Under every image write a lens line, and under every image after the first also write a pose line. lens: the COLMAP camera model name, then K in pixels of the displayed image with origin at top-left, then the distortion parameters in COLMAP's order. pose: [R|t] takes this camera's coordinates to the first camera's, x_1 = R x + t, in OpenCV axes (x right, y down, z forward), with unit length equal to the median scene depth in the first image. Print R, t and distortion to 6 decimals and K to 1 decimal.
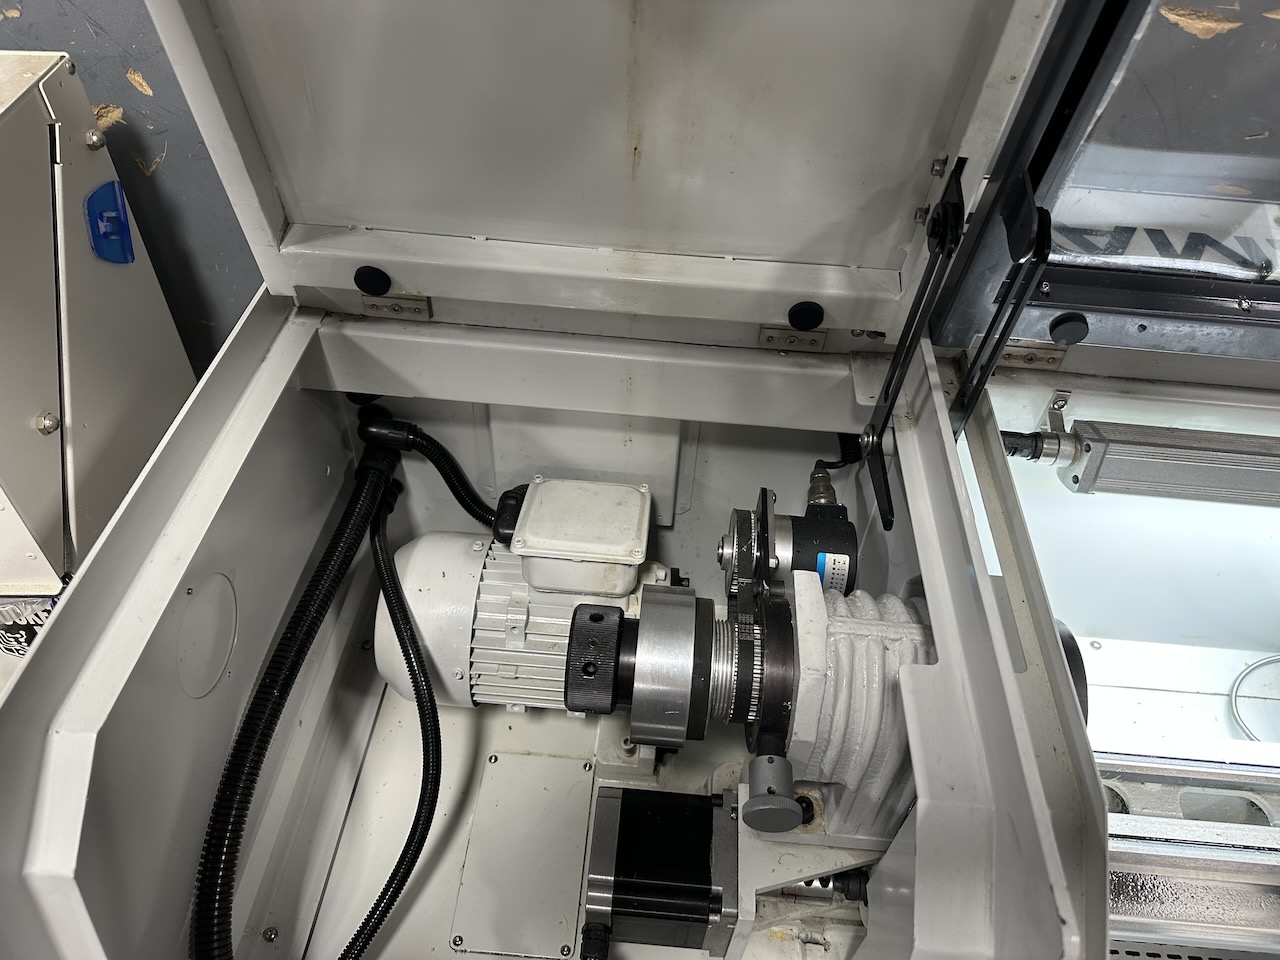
lens RADIAL K [[915.9, 0, 637.3], [0, 915.9, 456.9], [0, 0, 1]] dist [0.035126, -0.041637]
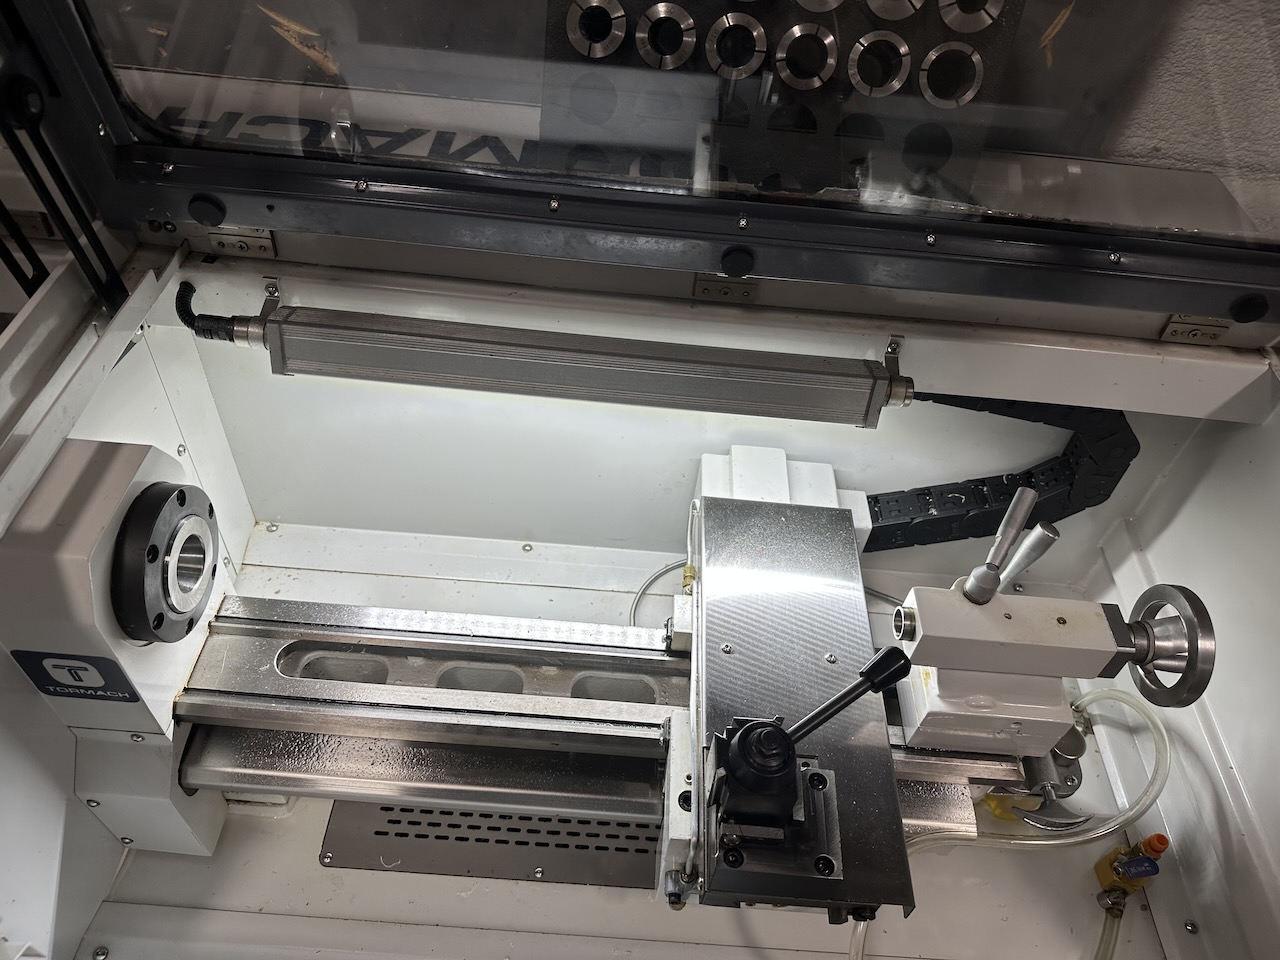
lens RADIAL K [[874.4, 0, 663.4], [0, 874.4, 410.9], [0, 0, 1]] dist [-0.003829, -0.000874]
pose [[0.999079, 0.001972, 0.042863, 0.858885], [-0.002151, 0.999989, 0.004126, 0.074428], [-0.042854, -0.004215, 0.999072, -0.014503]]
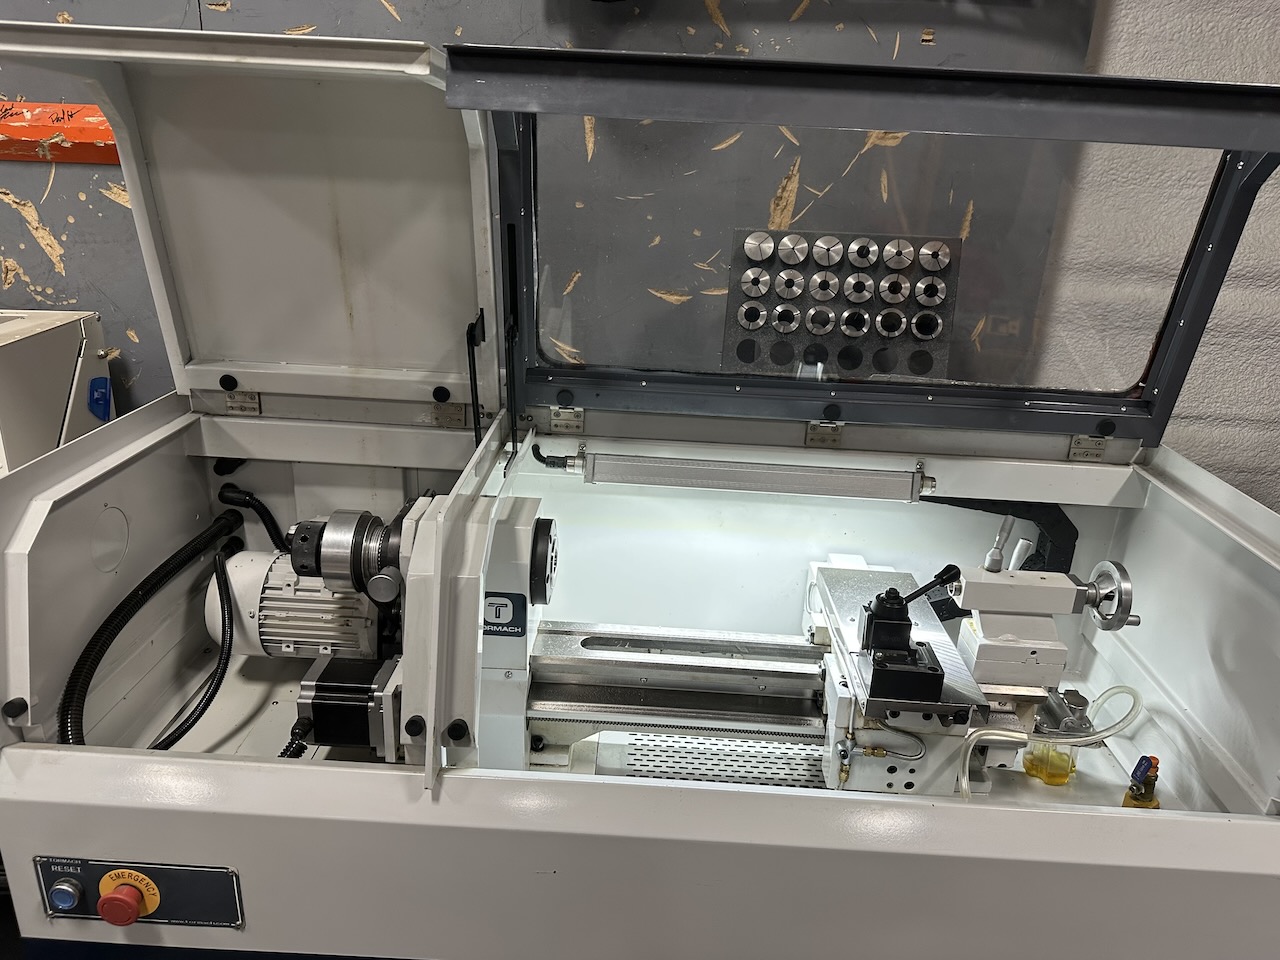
lens RADIAL K [[915.9, 0, 637.3], [0, 915.9, 456.9], [0, 0, 1]] dist [0.035126, -0.041637]
pose [[0.999126, -0.015634, 0.038775, 0.499681], [0.031021, 0.898996, -0.436857, 0.813618], [-0.028028, 0.437678, 0.898695, -0.741361]]
